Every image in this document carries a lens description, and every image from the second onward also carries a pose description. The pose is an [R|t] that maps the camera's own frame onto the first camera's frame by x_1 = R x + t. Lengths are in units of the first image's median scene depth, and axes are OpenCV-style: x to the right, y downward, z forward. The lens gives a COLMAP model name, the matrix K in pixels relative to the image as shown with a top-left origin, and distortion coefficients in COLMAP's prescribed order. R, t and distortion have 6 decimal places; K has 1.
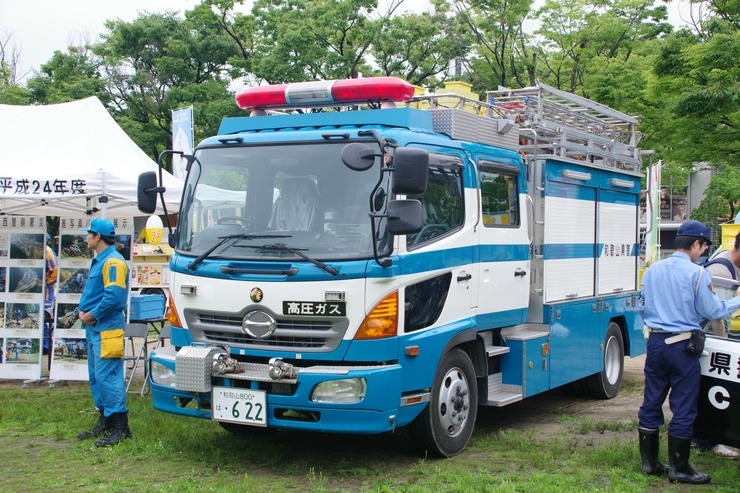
lens RADIAL K [[1032.9, 0, 370.0], [0, 1032.9, 246.5], [0, 0, 1]] dist [0.161343, 0.047106]
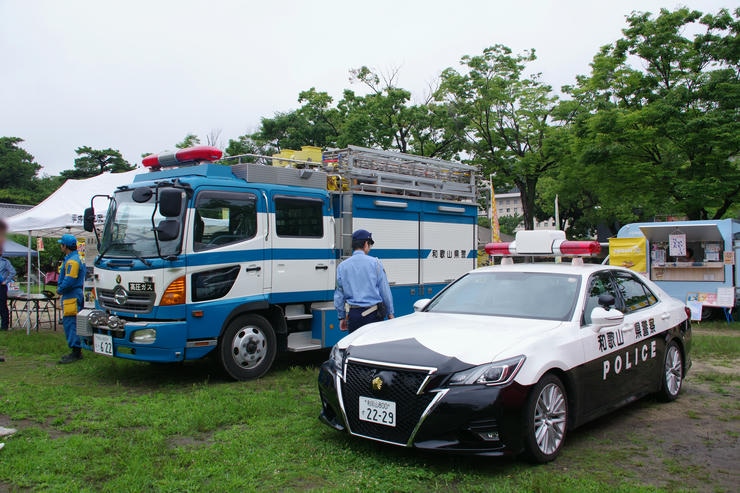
lens RADIAL K [[696.8, 0, 370.0], [0, 696.8, 246.5], [0, 0, 1]] dist [-0.051571, 0.004111]
pose [[0.976781, -0.011616, -0.213924, 0.516883], [0.006997, 0.999726, -0.022333, 0.021685], [0.214125, 0.020317, 0.976595, -0.002931]]
